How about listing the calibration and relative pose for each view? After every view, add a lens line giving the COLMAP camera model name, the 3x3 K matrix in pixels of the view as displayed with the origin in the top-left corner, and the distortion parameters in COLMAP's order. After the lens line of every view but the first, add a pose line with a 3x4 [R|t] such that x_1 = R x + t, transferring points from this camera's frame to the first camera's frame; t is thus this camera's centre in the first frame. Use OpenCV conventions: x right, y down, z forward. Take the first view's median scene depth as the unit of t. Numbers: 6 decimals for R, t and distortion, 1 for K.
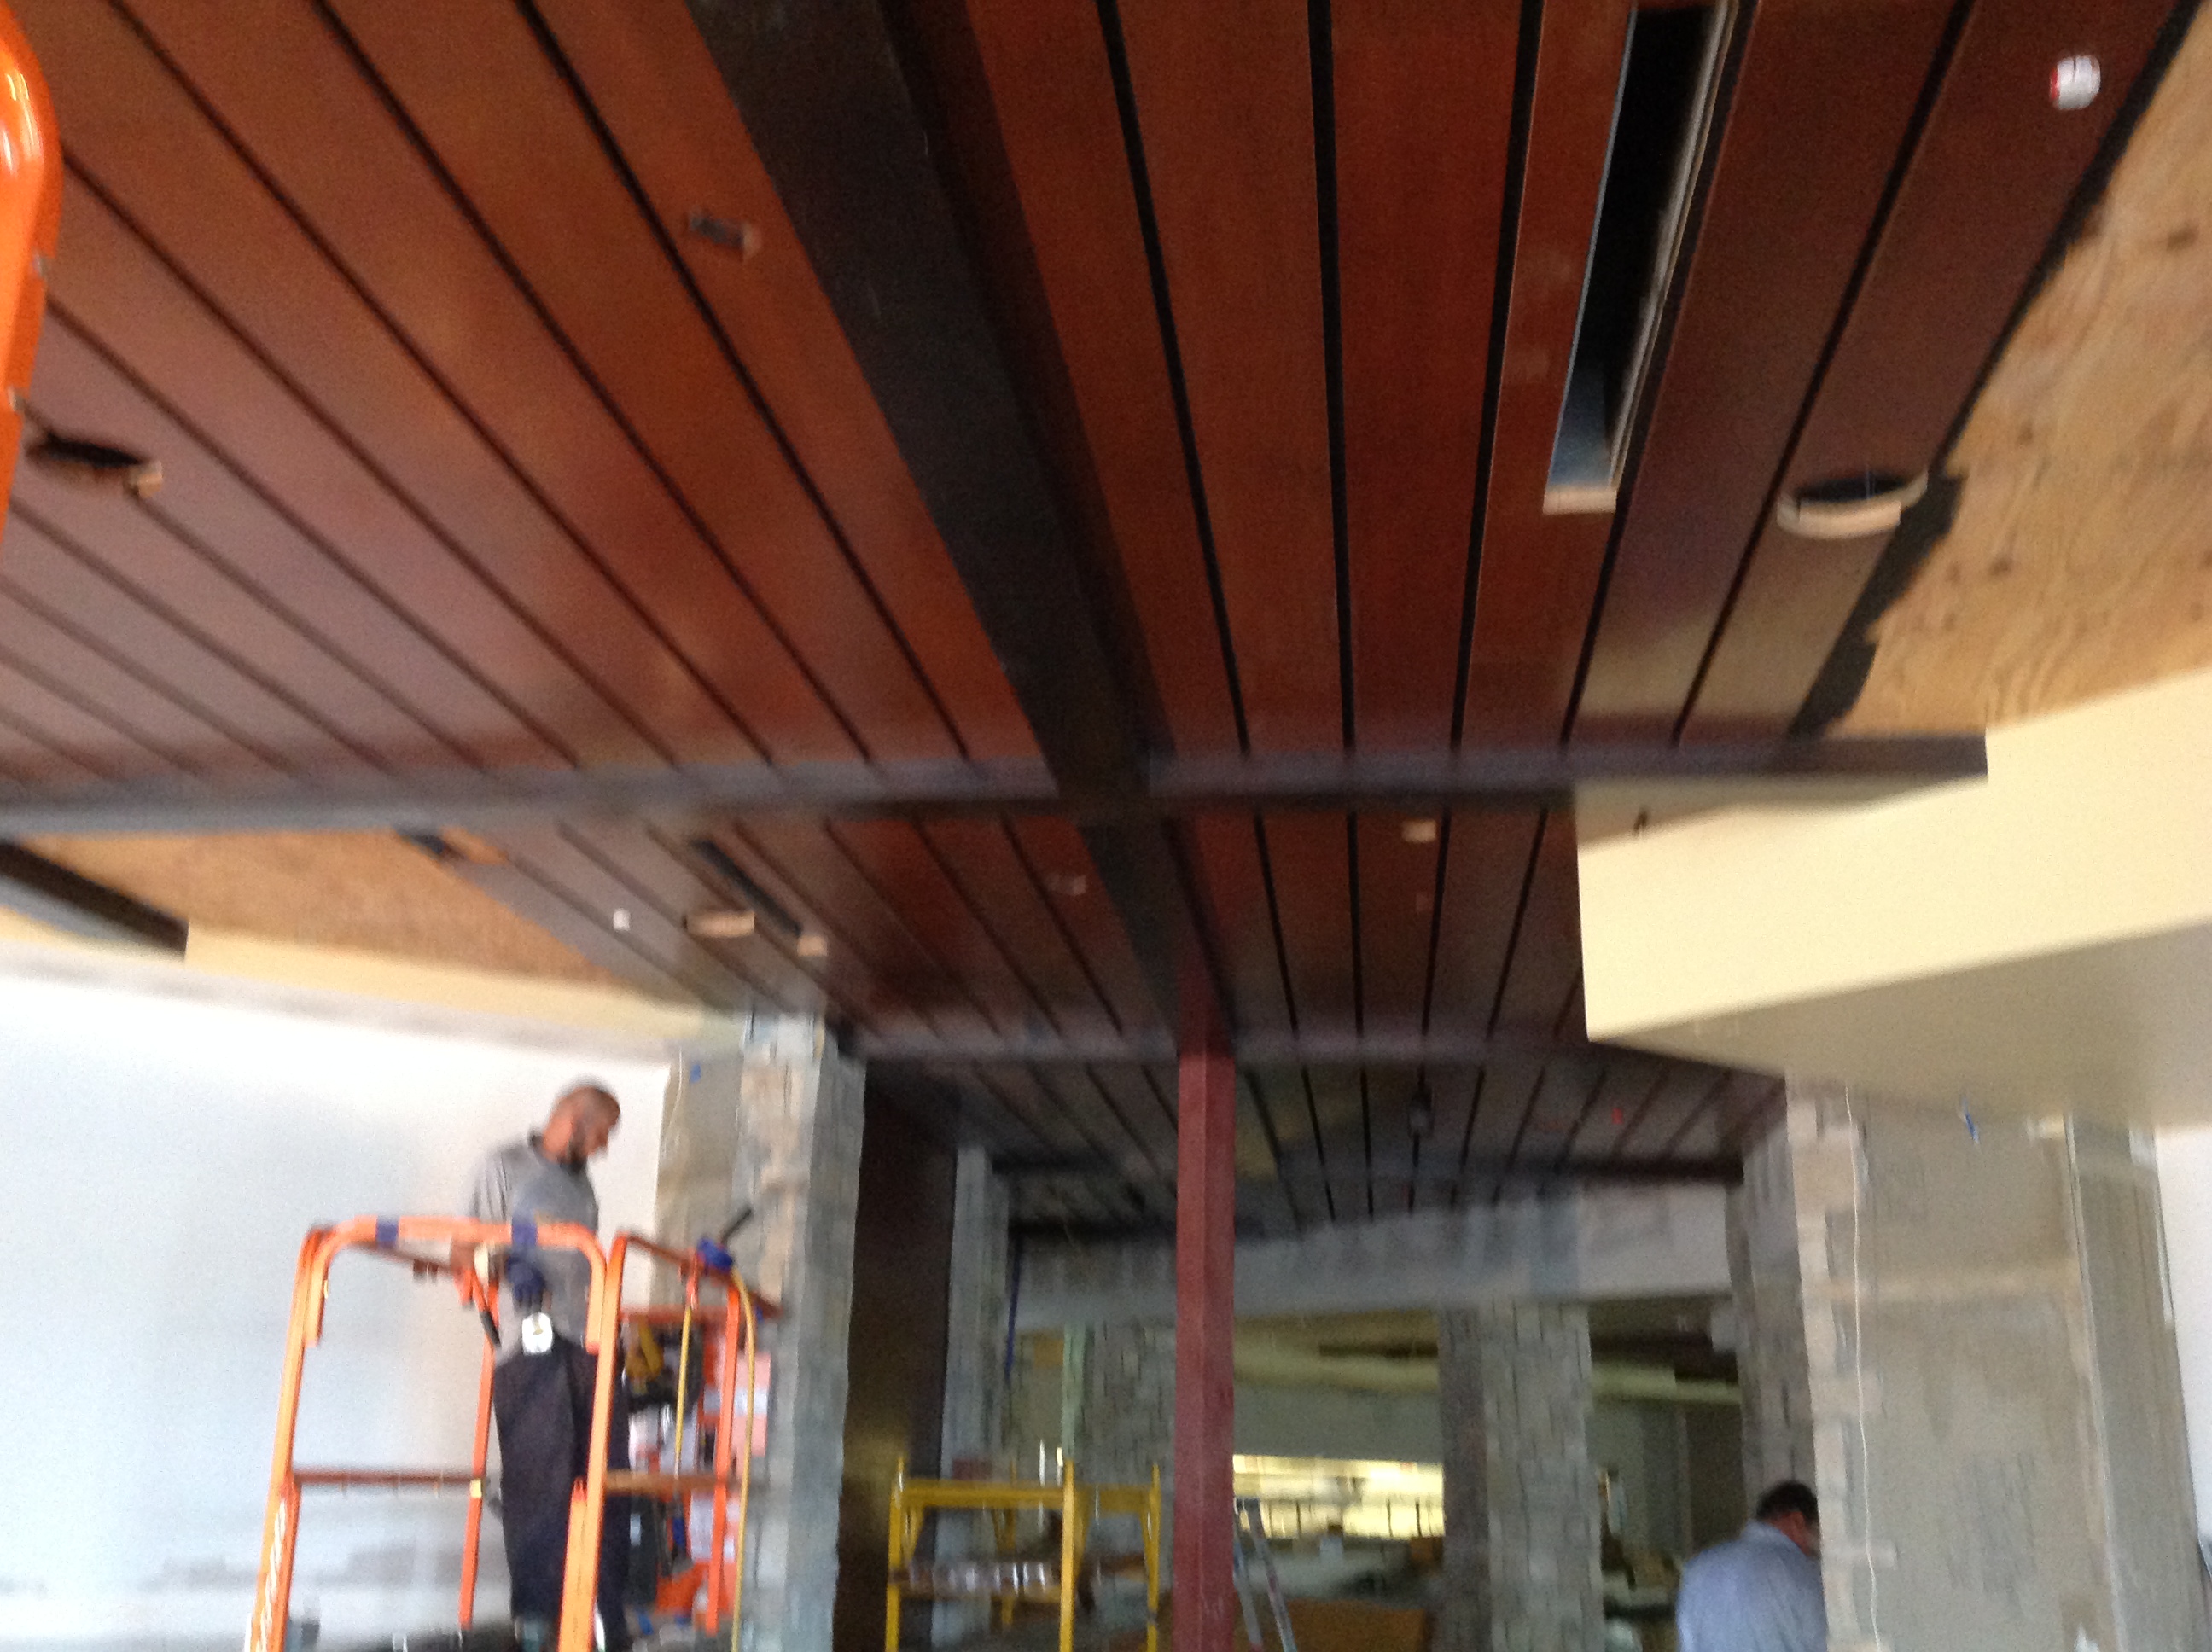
lens RADIAL K [[2134.2, 0, 1104.0], [0, 2134.2, 818.0], [0, 0, 1]] dist [0.174488, -0.386245]
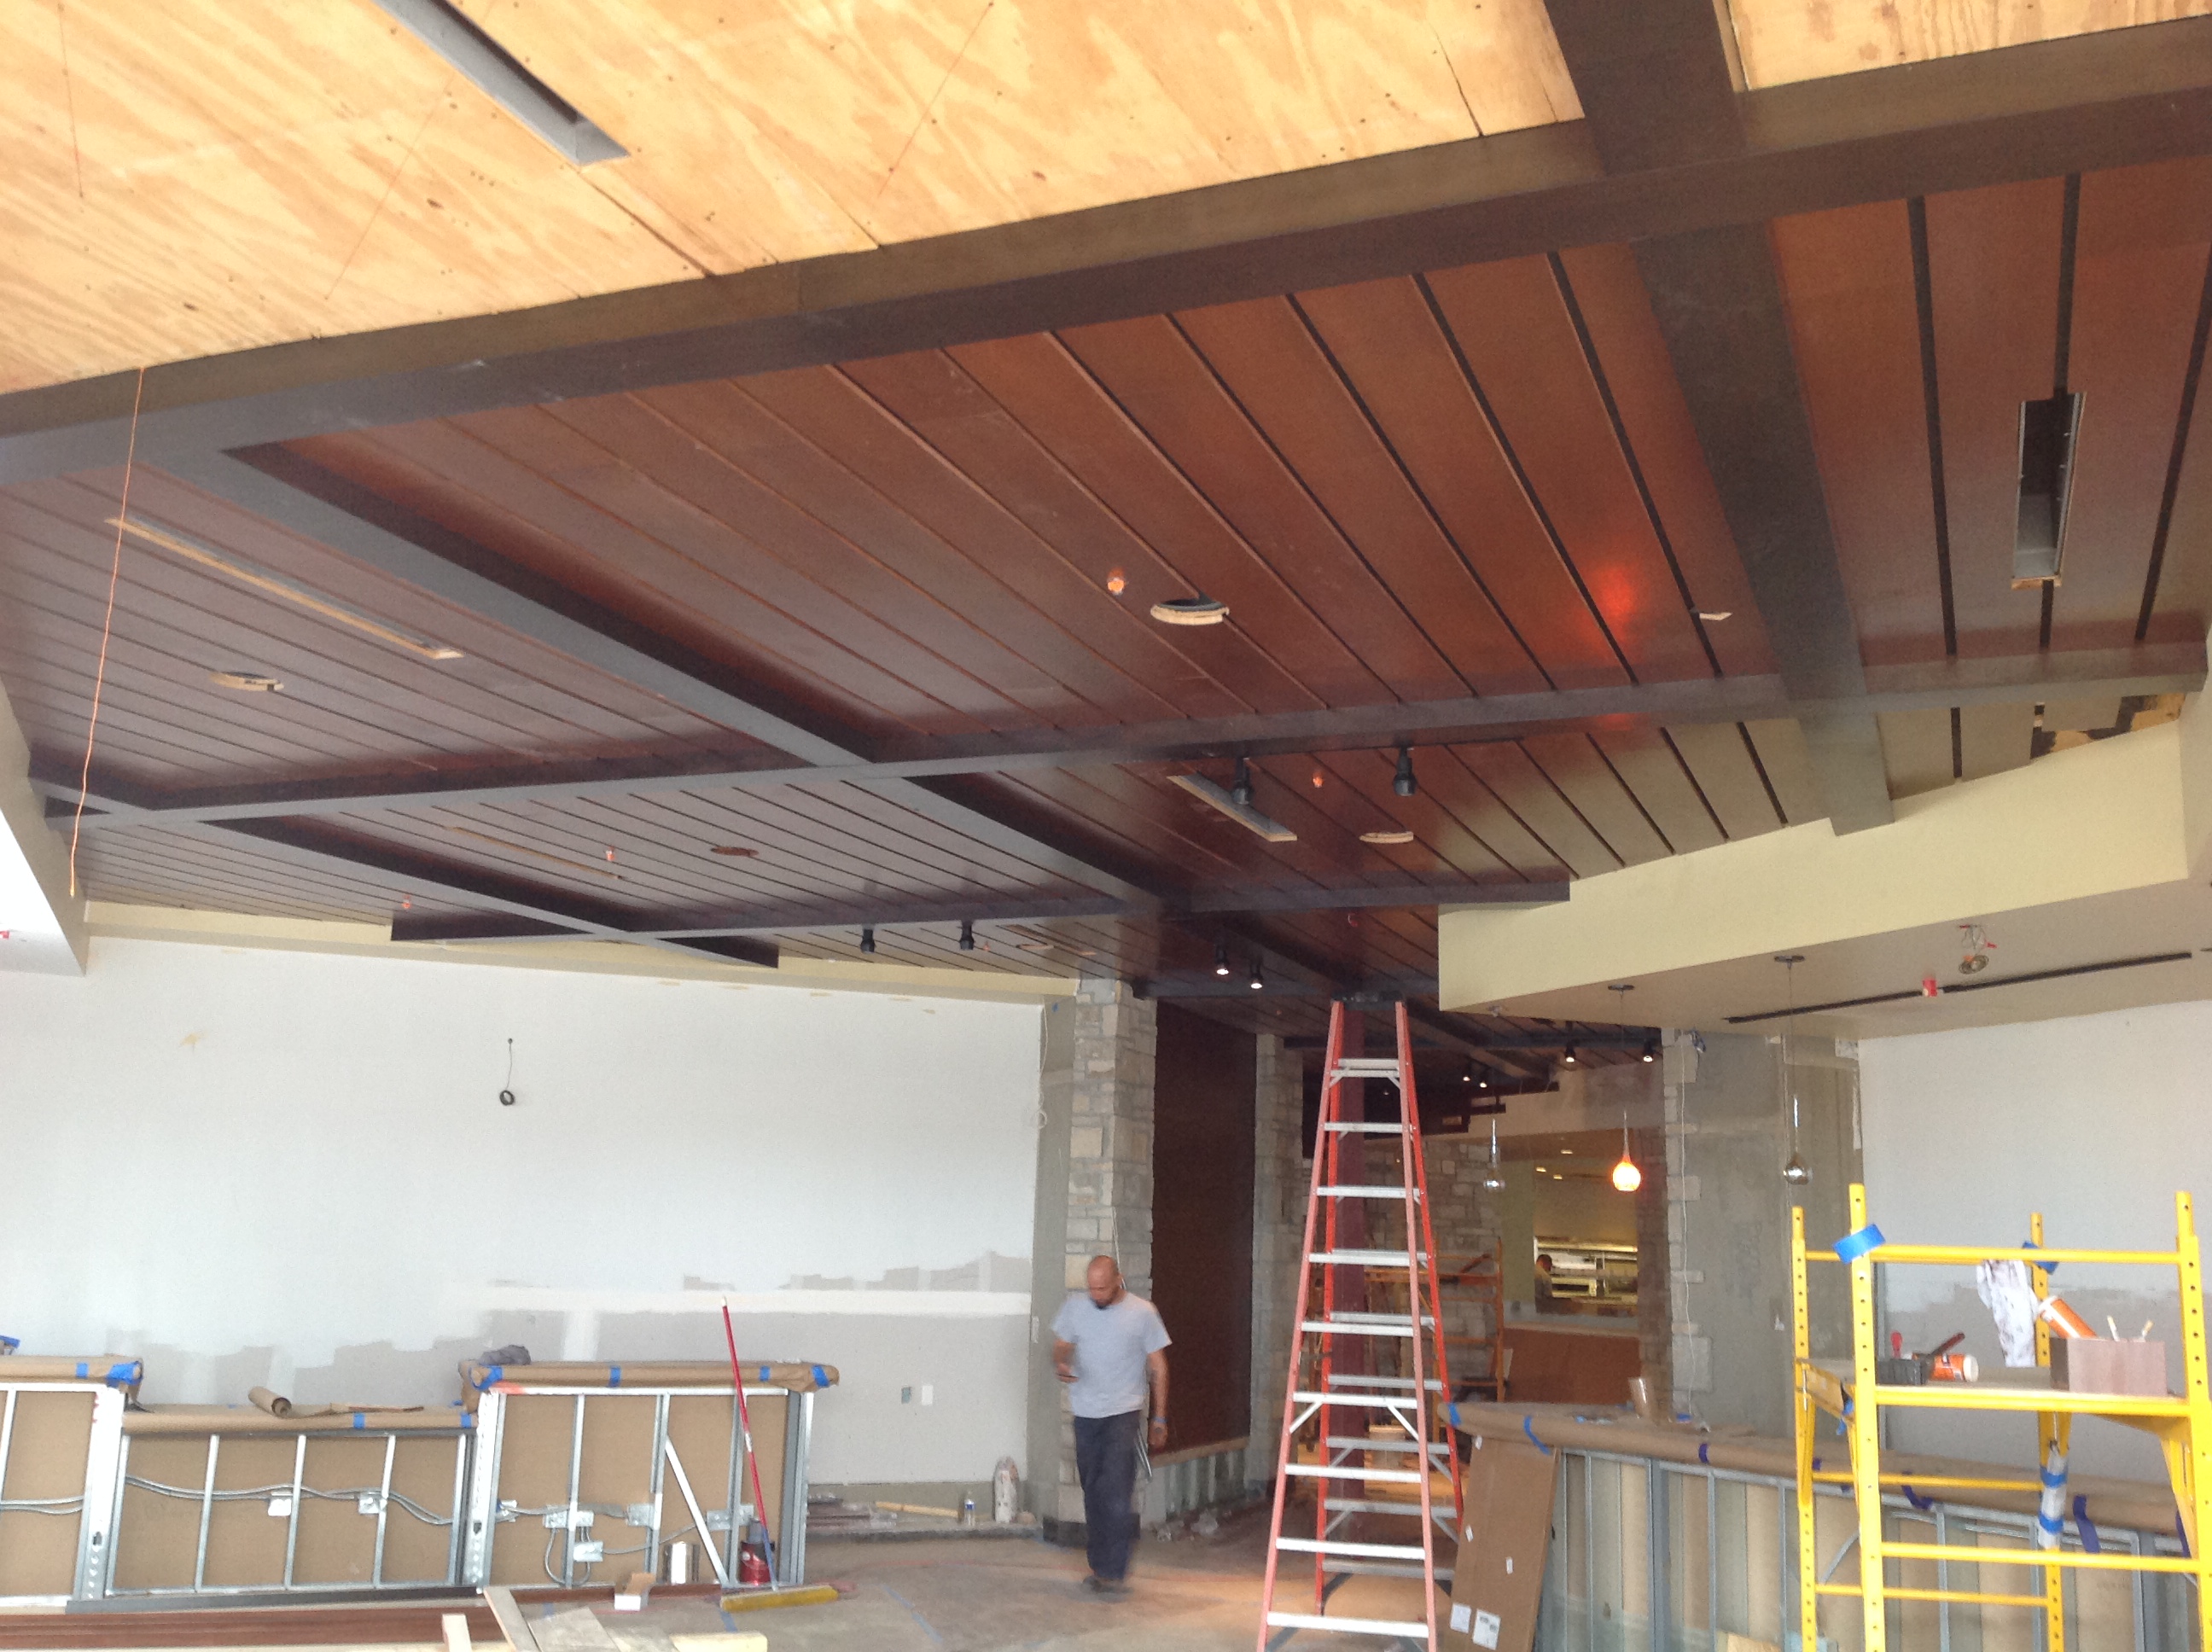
lens RADIAL K [[2134.2, 0, 1104.0], [0, 2134.2, 818.0], [0, 0, 1]] dist [0.174488, -0.386245]
pose [[0.968299, -0.045109, -0.245686, 0.280612], [0.066732, 0.994526, 0.080404, -0.169722], [0.240714, -0.094250, 0.966009, -0.642735]]
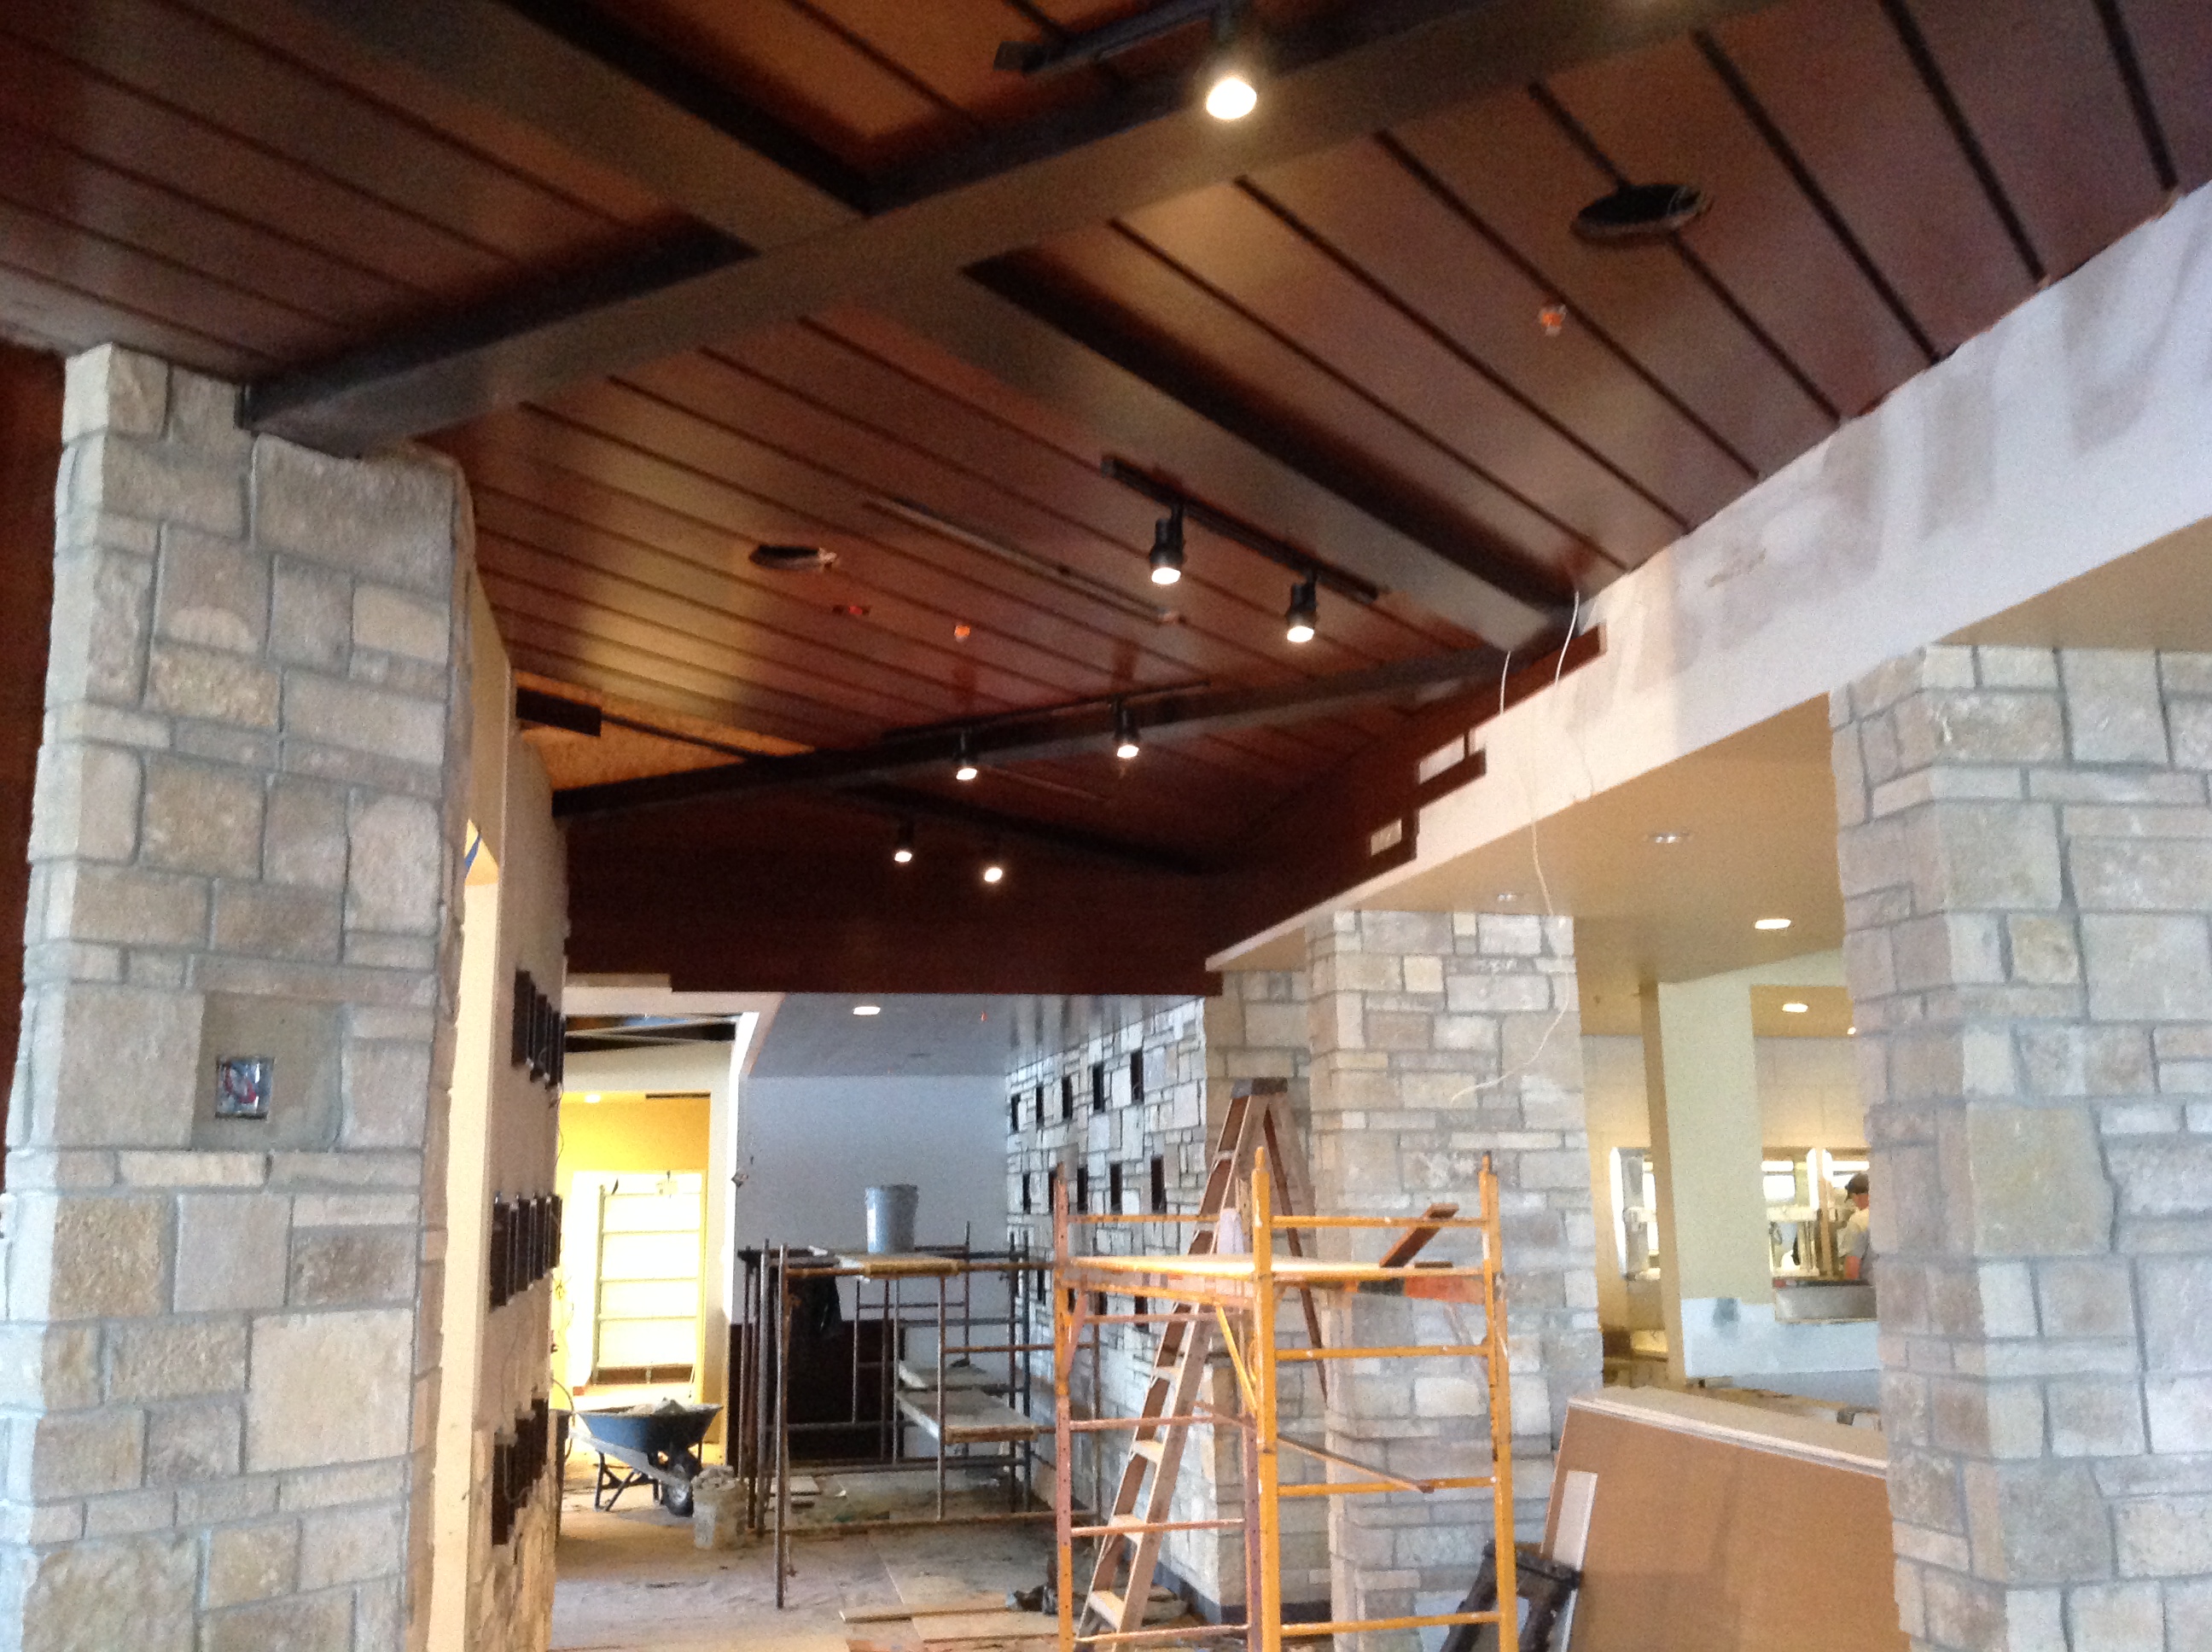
lens RADIAL K [[2134.2, 0, 1104.0], [0, 2134.2, 818.0], [0, 0, 1]] dist [0.174488, -0.386245]
pose [[0.901192, -0.119505, -0.416620, 0.309286], [0.167676, 0.982520, 0.080870, 0.318680], [0.399673, -0.142737, 0.905477, 1.017496]]
